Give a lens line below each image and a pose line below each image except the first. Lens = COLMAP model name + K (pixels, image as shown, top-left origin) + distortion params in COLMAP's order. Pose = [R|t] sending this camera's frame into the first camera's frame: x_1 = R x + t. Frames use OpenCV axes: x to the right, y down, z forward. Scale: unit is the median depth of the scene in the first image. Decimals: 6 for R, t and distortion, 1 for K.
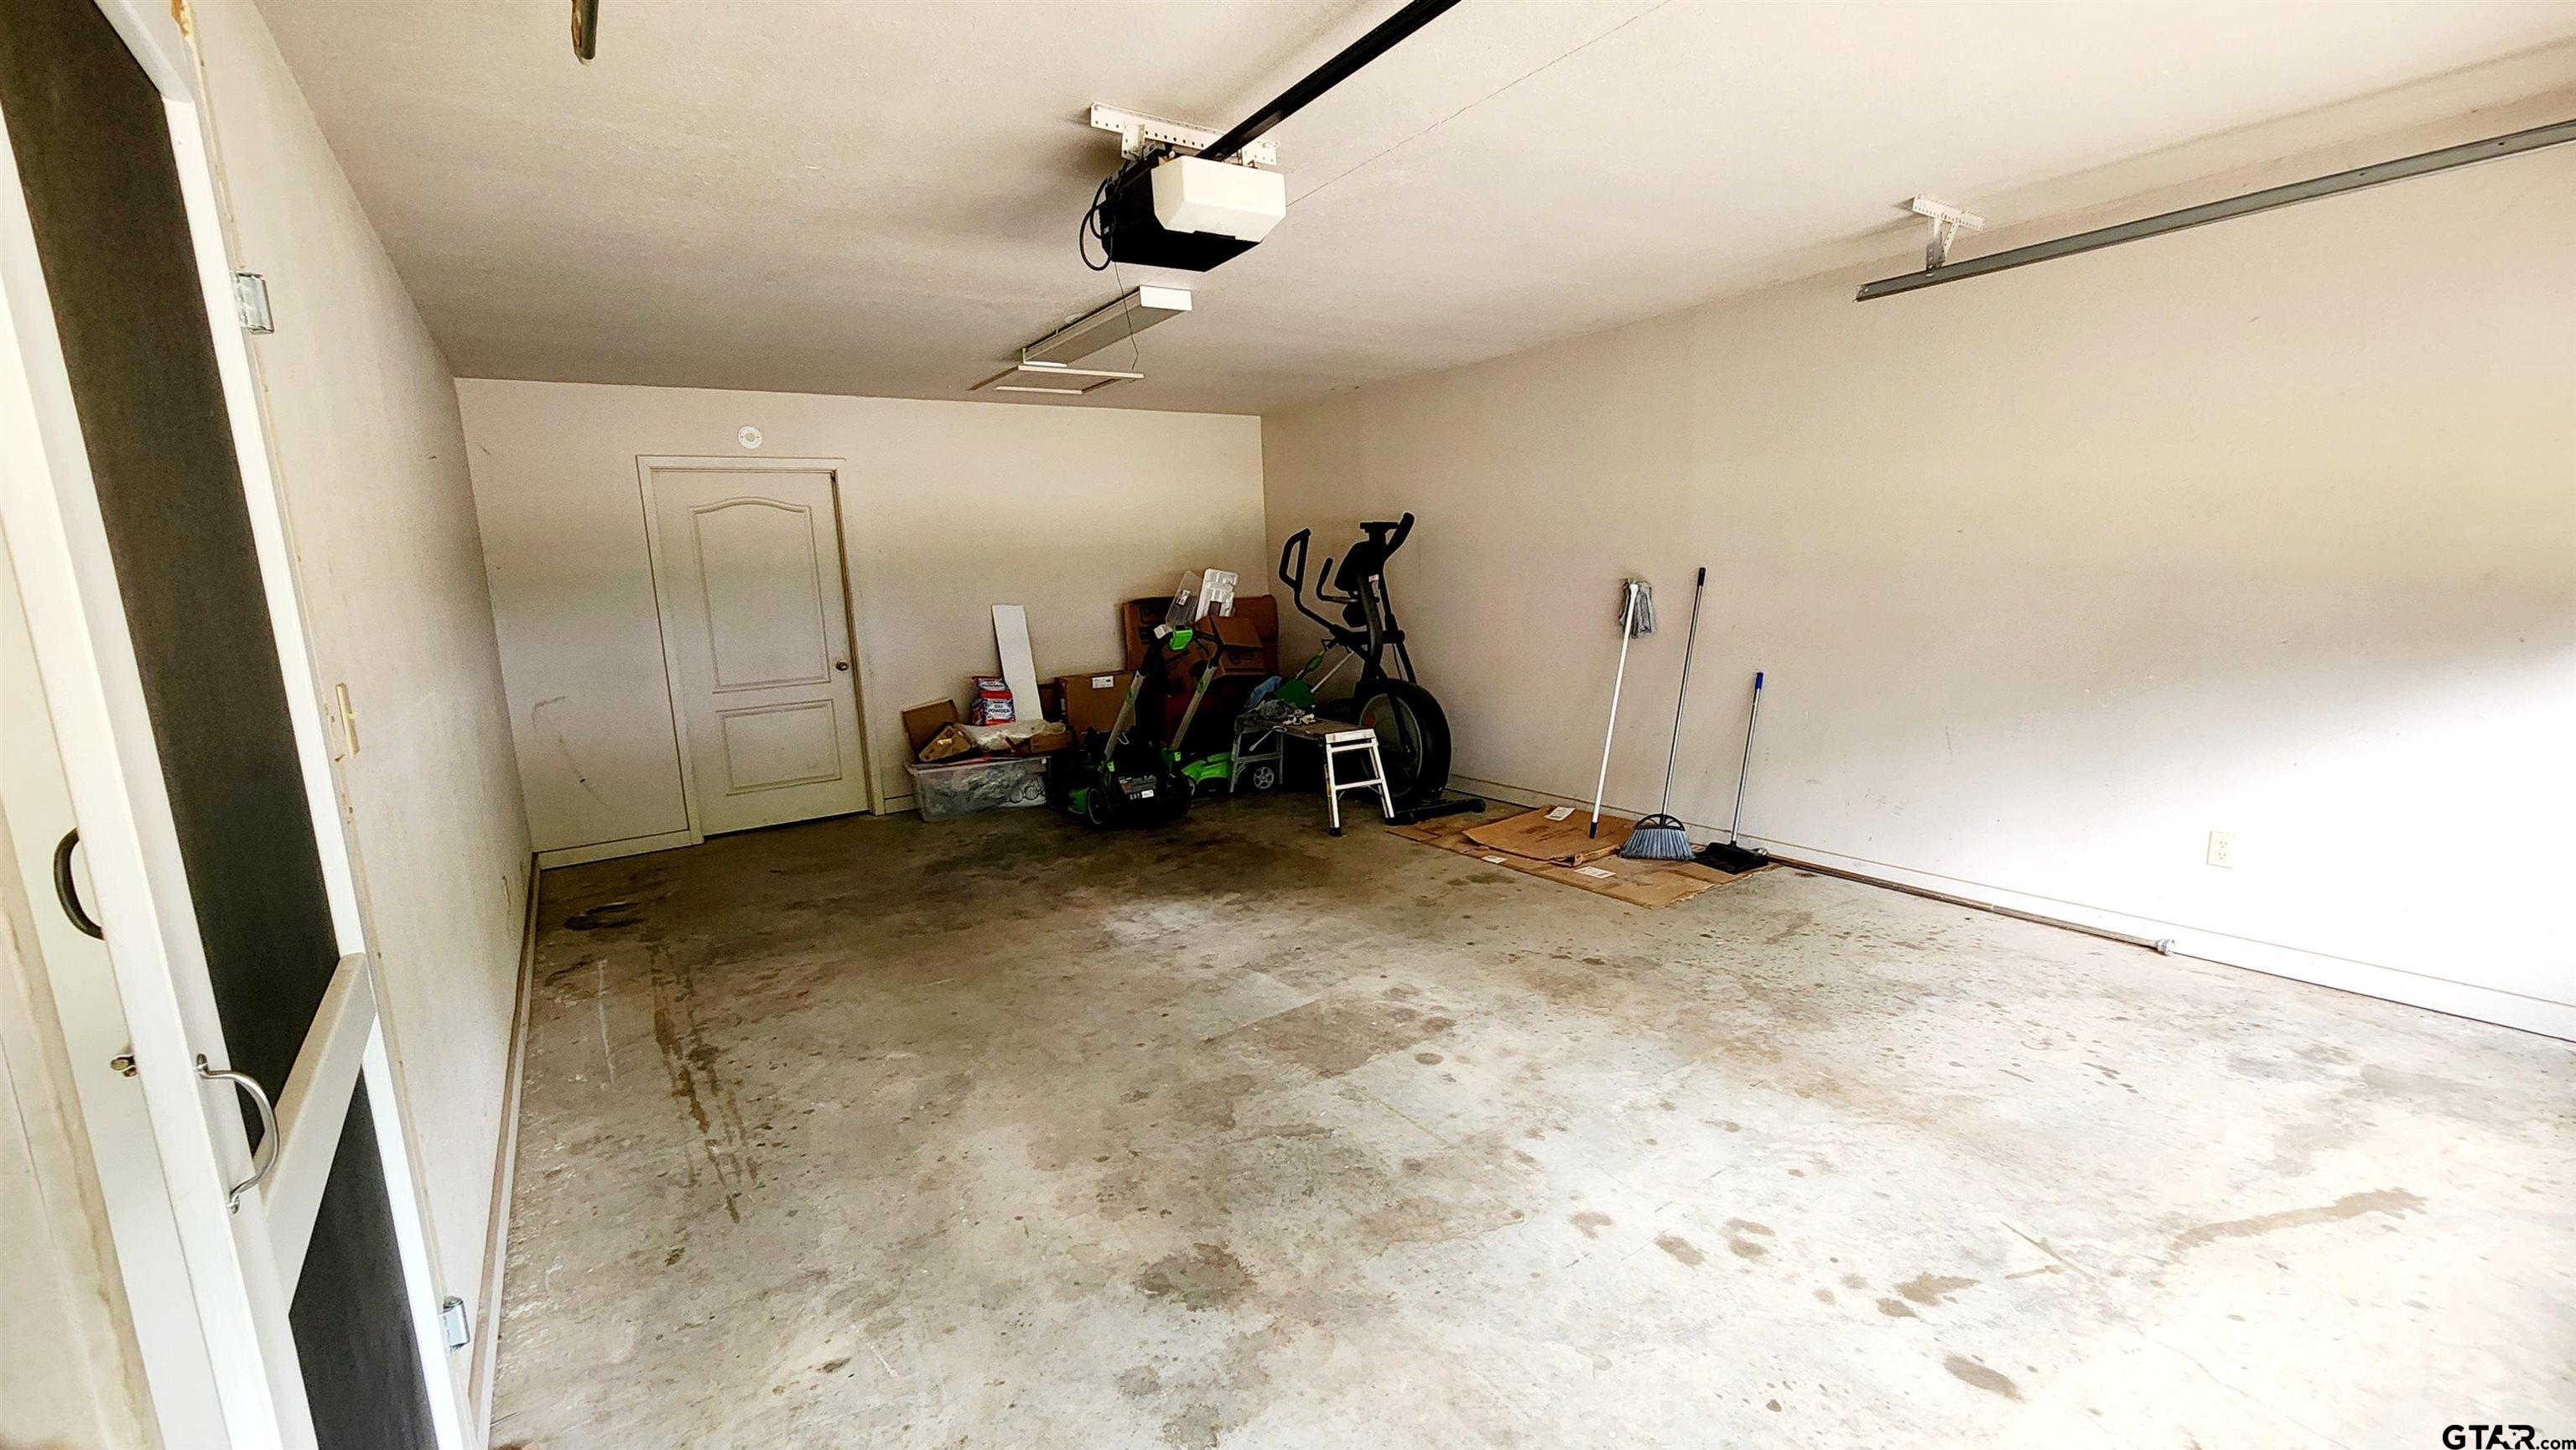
lens RADIAL K [[1011.6, 0, 1278.8], [0, 1011.6, 729.6], [0, 0, 1]] dist [-0.003801, -0.000158]
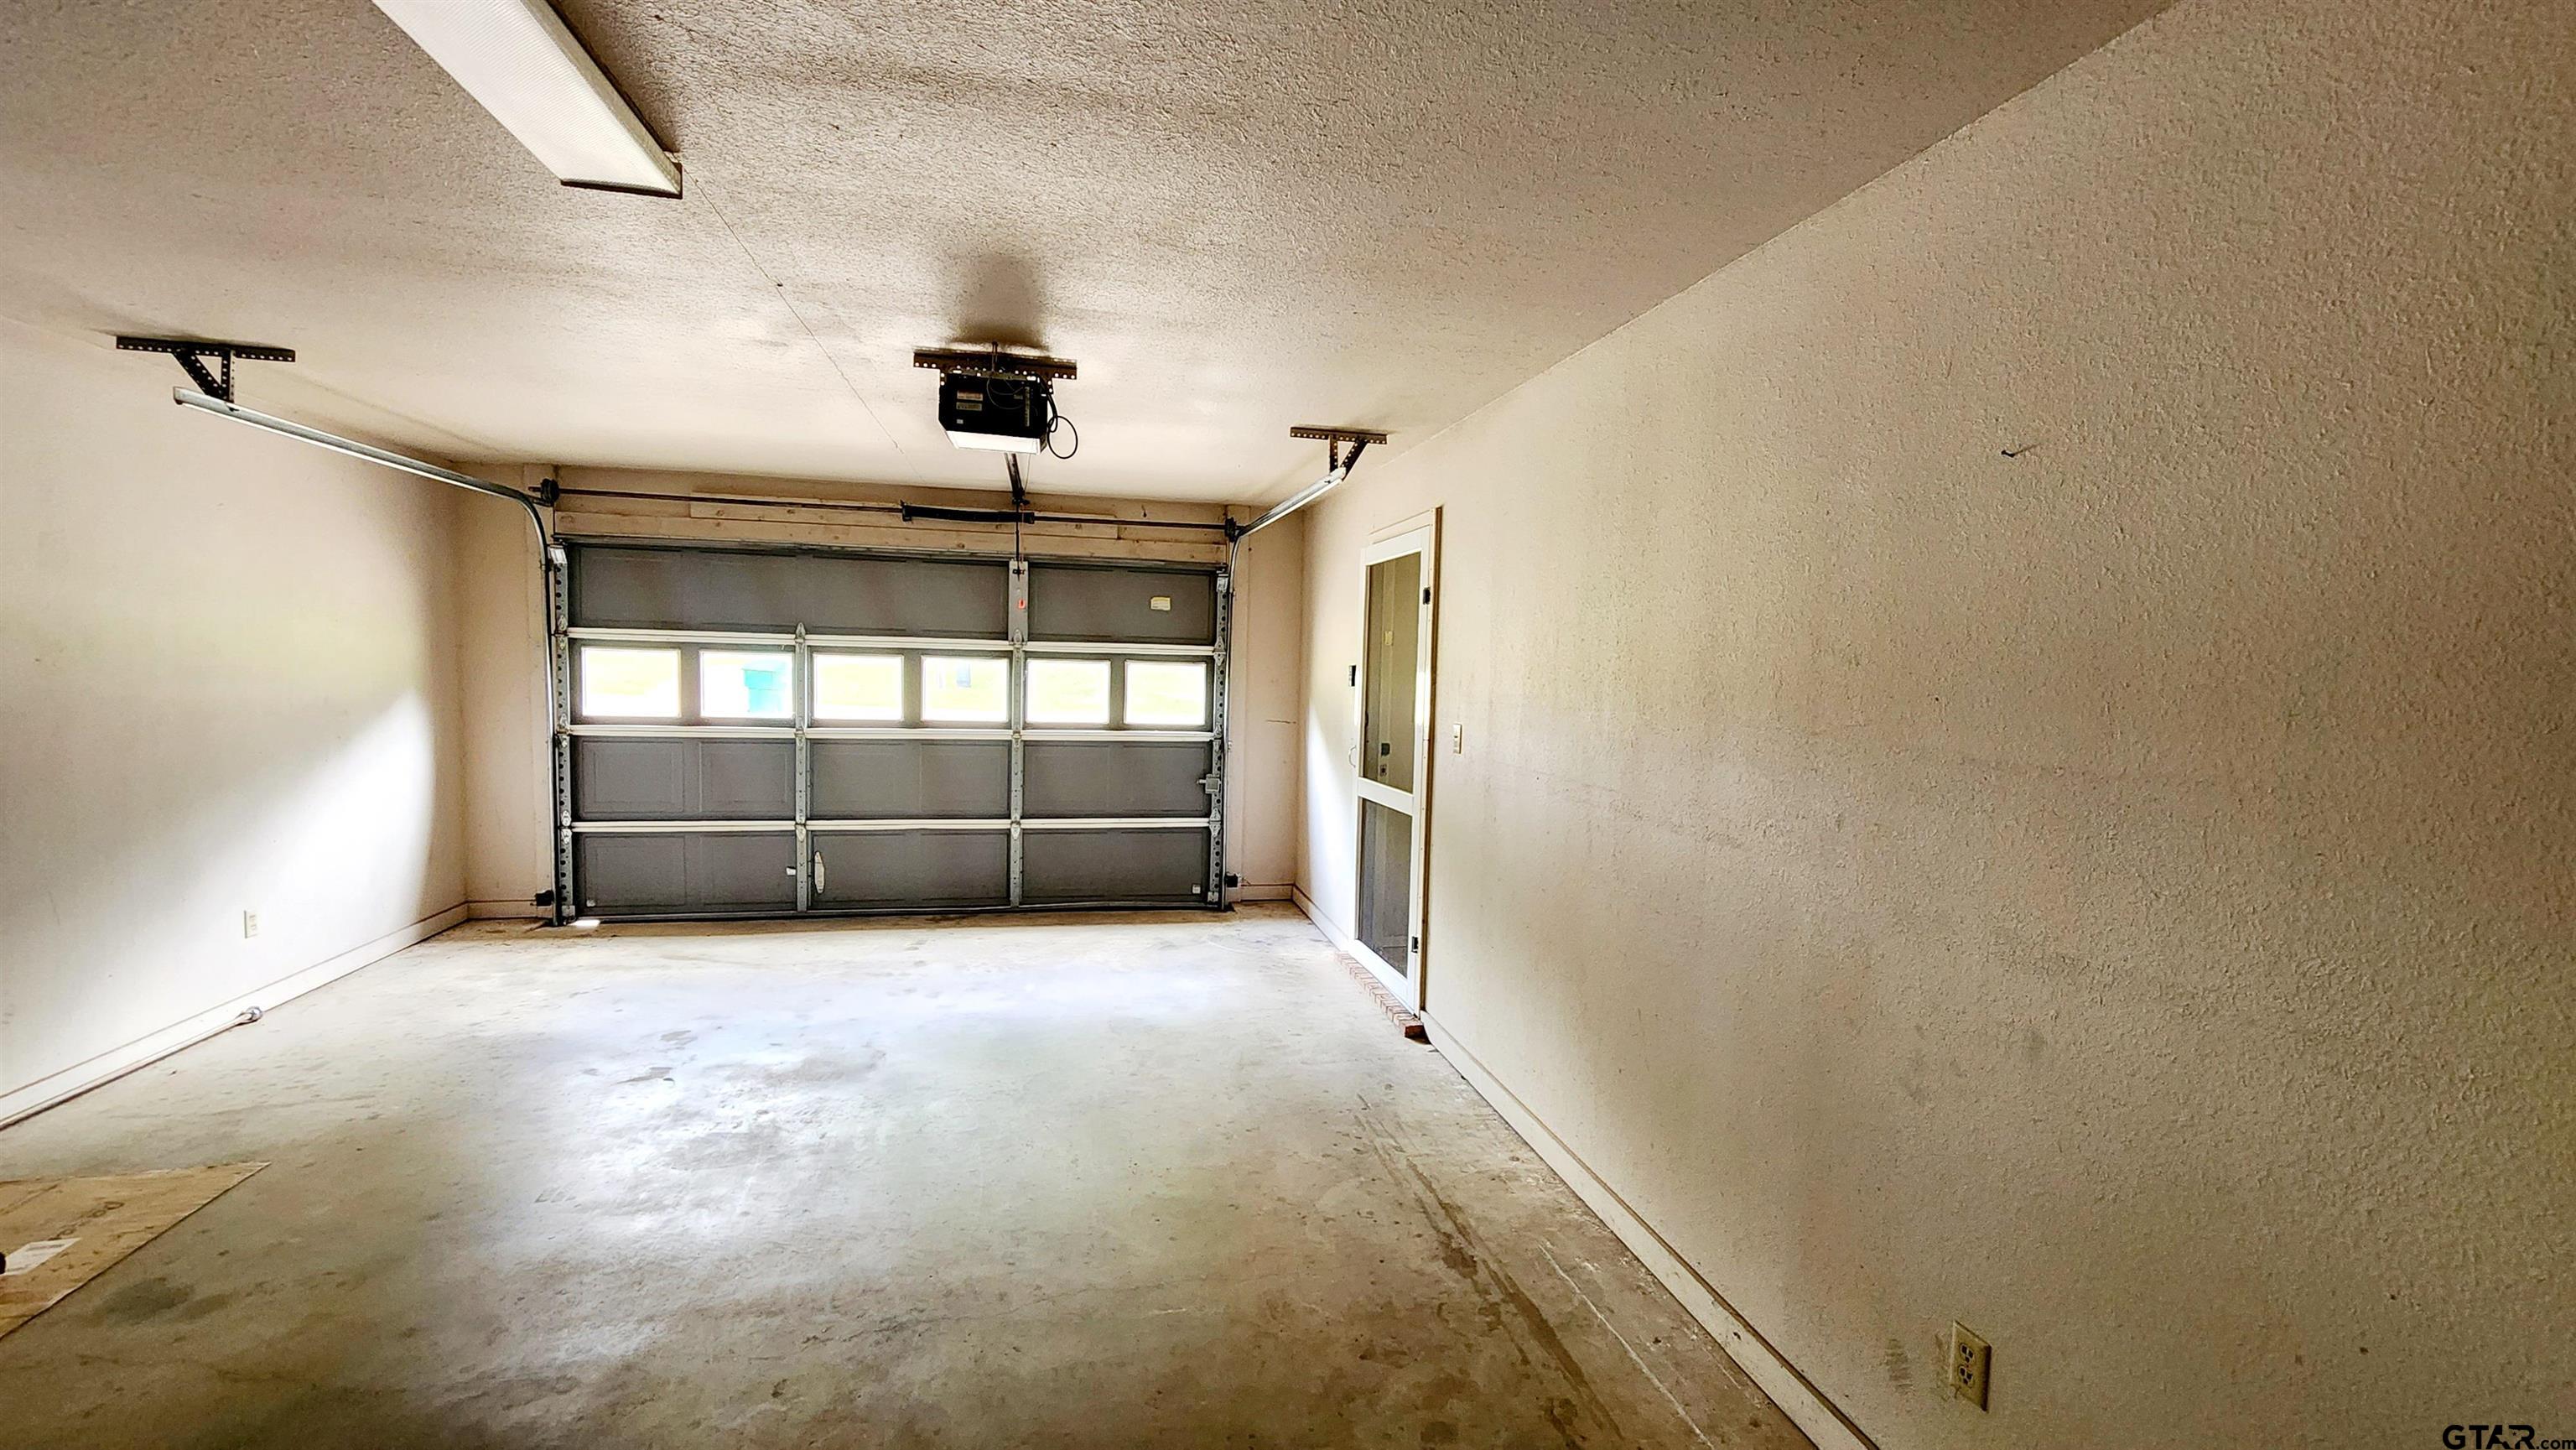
lens RADIAL K [[1011.6, 0, 1287.6], [0, 1011.6, 727.4], [0, 0, 1]] dist [-0.003801, -0.000158]
pose [[-0.923978, -0.003954, 0.382425, -0.774656], [0.079420, 0.976164, 0.201980, -0.287947], [-0.374108, 0.216997, -0.901640, 1.747734]]
